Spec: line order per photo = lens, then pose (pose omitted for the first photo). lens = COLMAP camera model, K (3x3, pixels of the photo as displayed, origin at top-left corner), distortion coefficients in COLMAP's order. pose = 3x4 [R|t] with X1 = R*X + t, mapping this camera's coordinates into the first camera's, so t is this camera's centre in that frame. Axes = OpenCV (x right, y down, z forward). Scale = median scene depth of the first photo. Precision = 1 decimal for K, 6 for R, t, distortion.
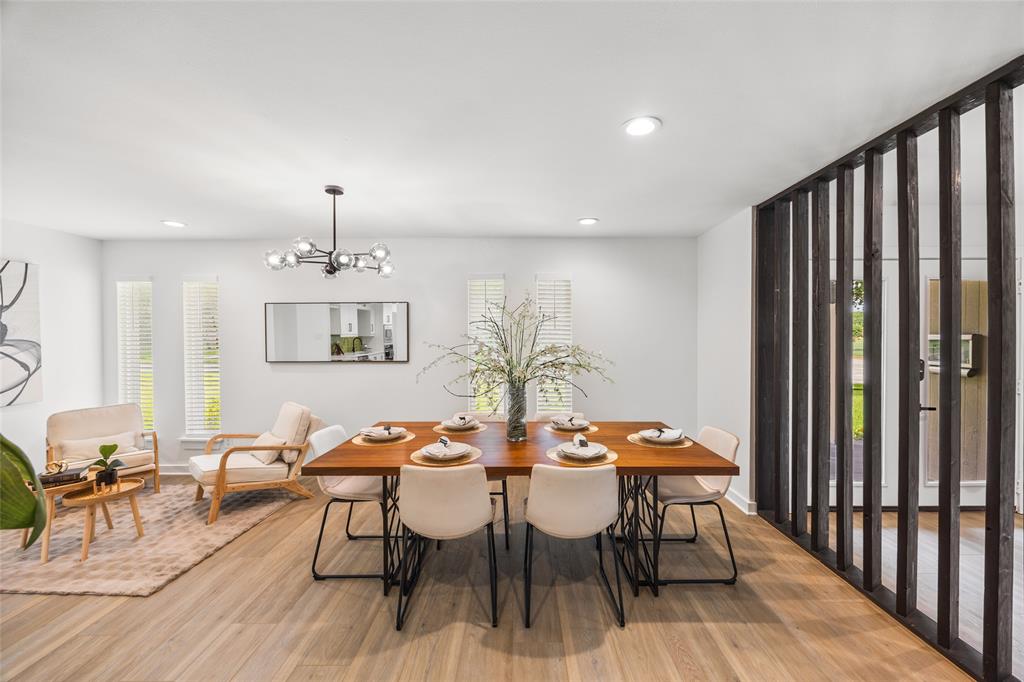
lens RADIAL K [[389.5, 0, 512.0], [0, 389.5, 341.0], [0, 0, 1]] dist [-0.004924, 0.000172]
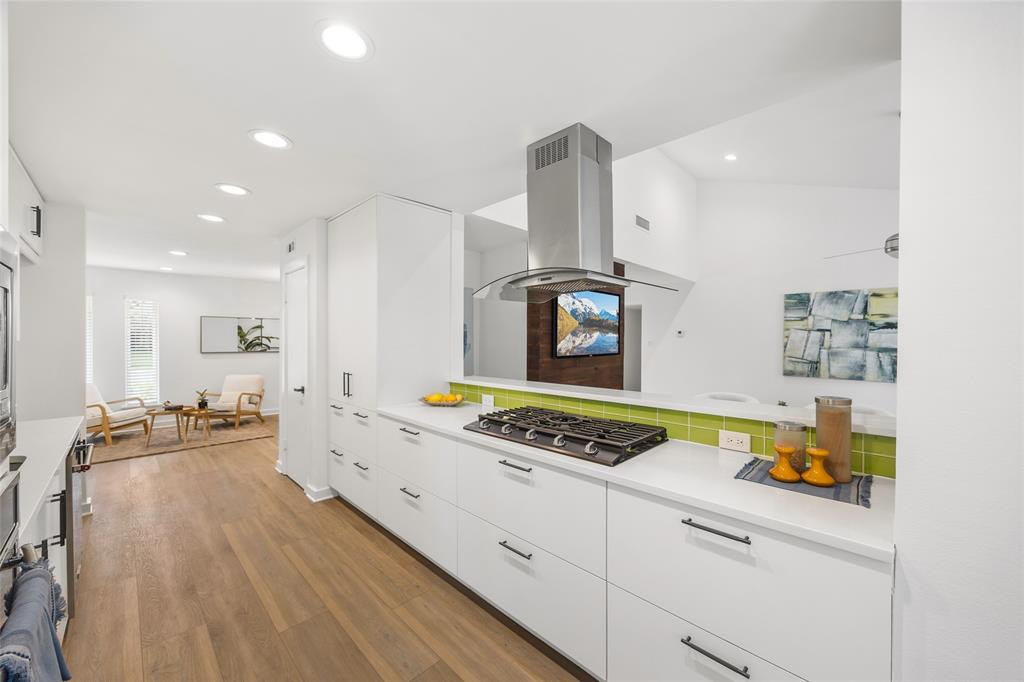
lens RADIAL K [[389.5, 0, 512.0], [0, 389.5, 341.0], [0, 0, 1]] dist [-0.004924, 0.000172]
pose [[0.689728, 0.002636, 0.724064, -1.530942], [0.002530, 0.999978, -0.006050, 0.029423], [-0.724064, 0.006004, 0.689706, -1.756260]]
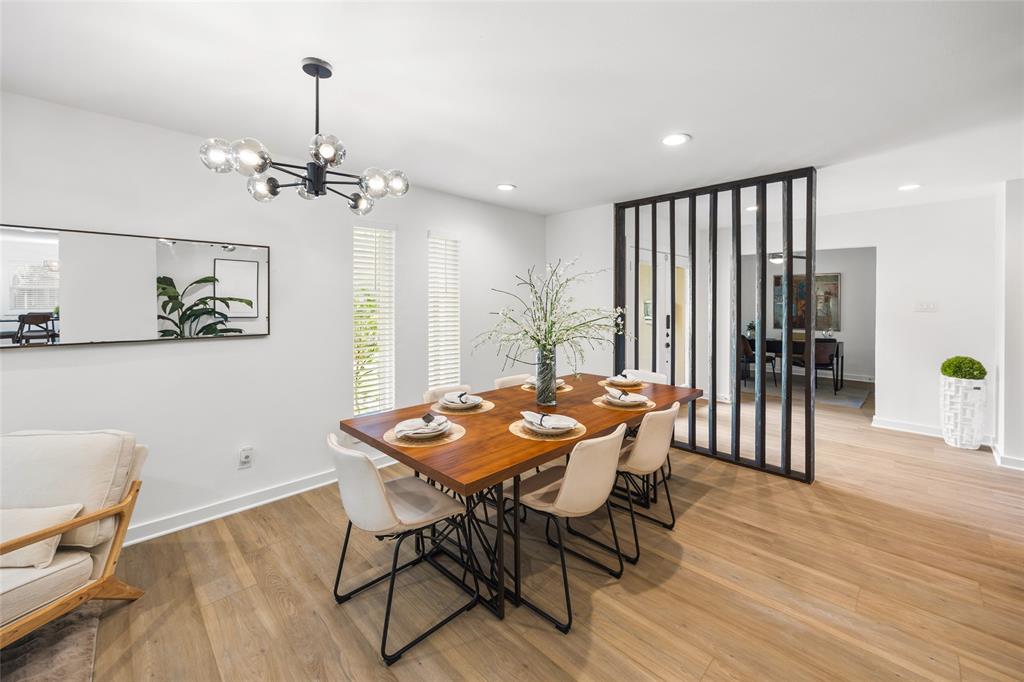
lens RADIAL K [[412.1, 0, 510.9], [0, 412.1, 305.1], [0, 0, 1]] dist [-0.002596, -0.000057]
pose [[0.700525, -0.002669, 0.713622, -0.804241], [0.006487, 0.999976, -0.002628, 0.007893], [-0.713598, 0.006470, 0.700526, 0.339326]]
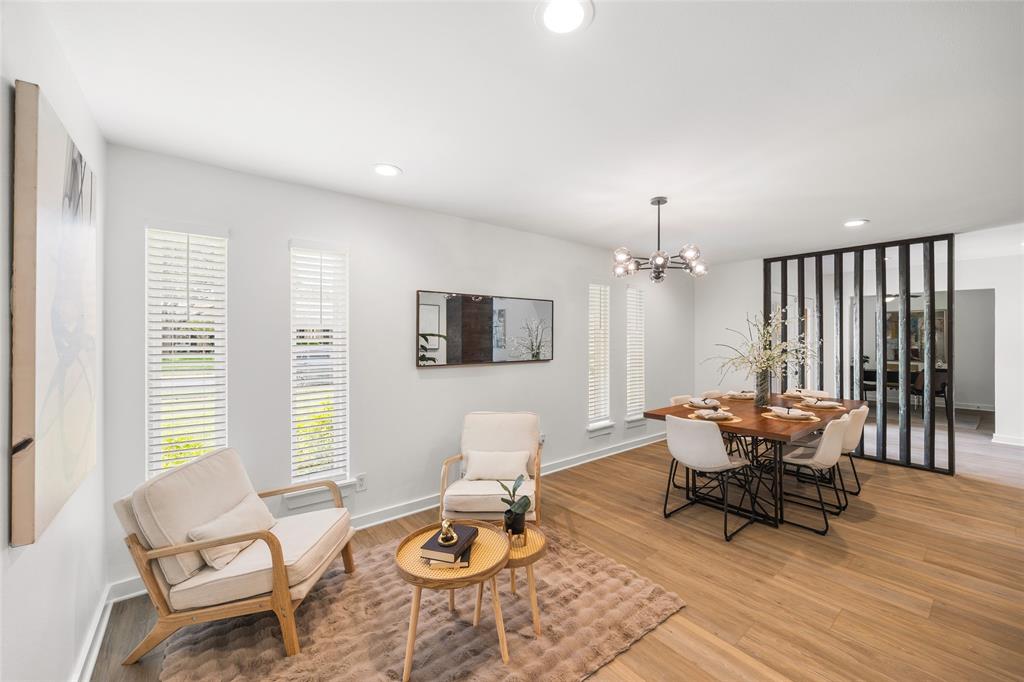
lens RADIAL K [[401.9, 0, 516.0], [0, 401.9, 337.4], [0, 0, 1]] dist [-0.000773, -0.000201]
pose [[0.774216, 0.001898, 0.632919, -1.662737], [0.005795, 0.999932, -0.010087, 0.008295], [-0.632895, 0.011477, 0.774153, 0.432447]]
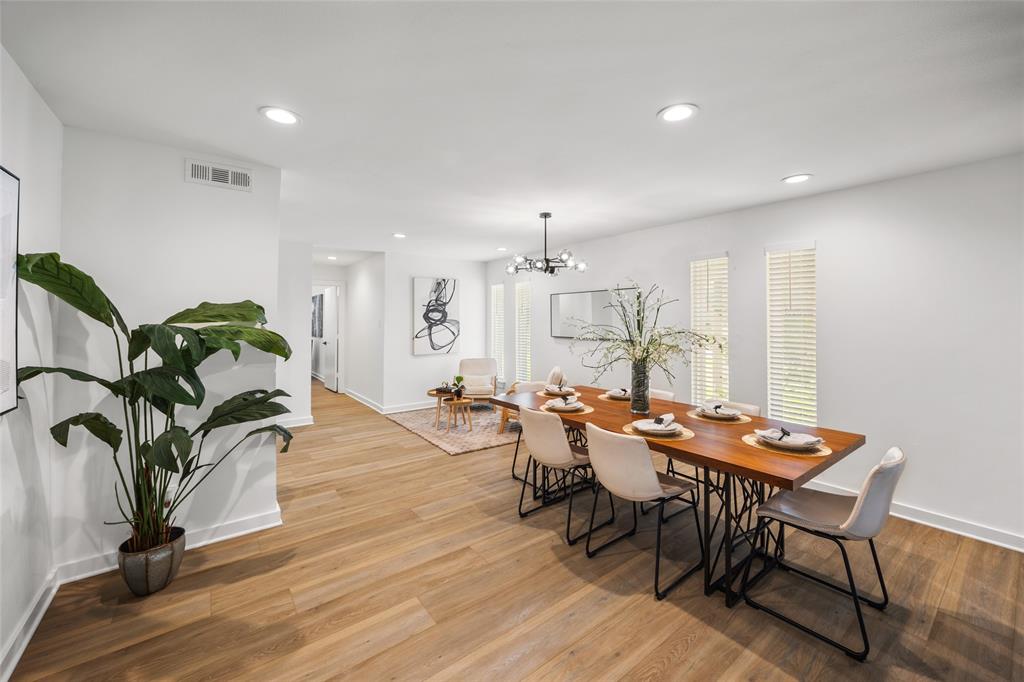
lens RADIAL K [[401.2, 0, 515.2], [0, 401.2, 310.8], [0, 0, 1]] dist [-0.007822, -0.000059]
pose [[0.613667, -0.013251, -0.789454, 0.703139], [-0.009021, 0.999676, -0.023791, -0.003192], [0.789514, 0.021721, 0.613348, 0.023621]]
